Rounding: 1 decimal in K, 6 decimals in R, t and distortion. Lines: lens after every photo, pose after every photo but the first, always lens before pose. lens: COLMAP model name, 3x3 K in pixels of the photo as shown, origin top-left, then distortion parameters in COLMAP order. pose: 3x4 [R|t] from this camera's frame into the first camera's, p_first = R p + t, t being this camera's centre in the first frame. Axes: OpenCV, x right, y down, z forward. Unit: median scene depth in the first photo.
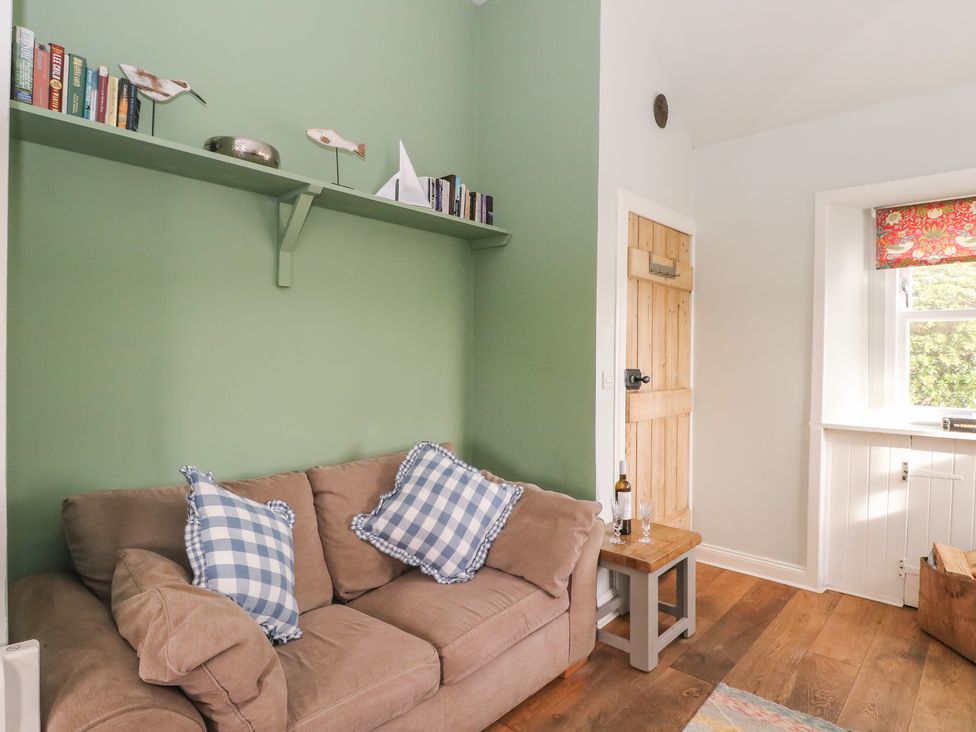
lens RADIAL K [[538.3, 0, 498.6], [0, 538.3, 359.6], [0, 0, 1]] dist [0.006216, -0.013601]
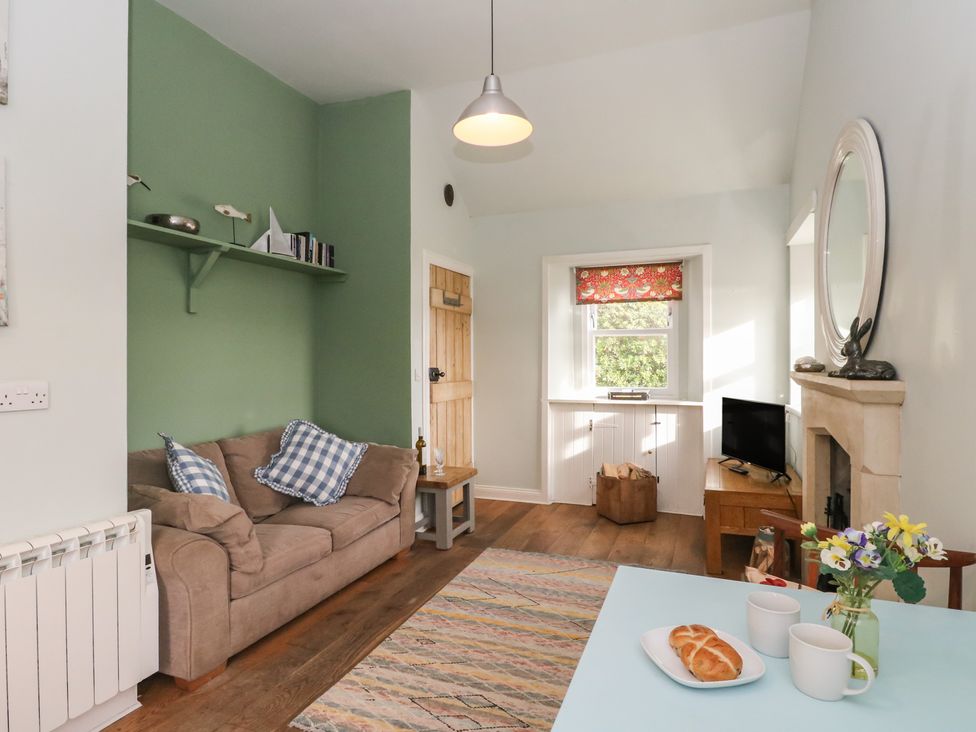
lens RADIAL K [[506.5, 0, 492.5], [0, 506.5, 361.7], [0, 0, 1]] dist [-0.000851, -0.012359]
pose [[0.931484, -0.014445, 0.363496, -0.127889], [0.015460, 0.999880, 0.000118, 0.003183], [-0.363454, 0.005509, 0.931596, -0.430754]]
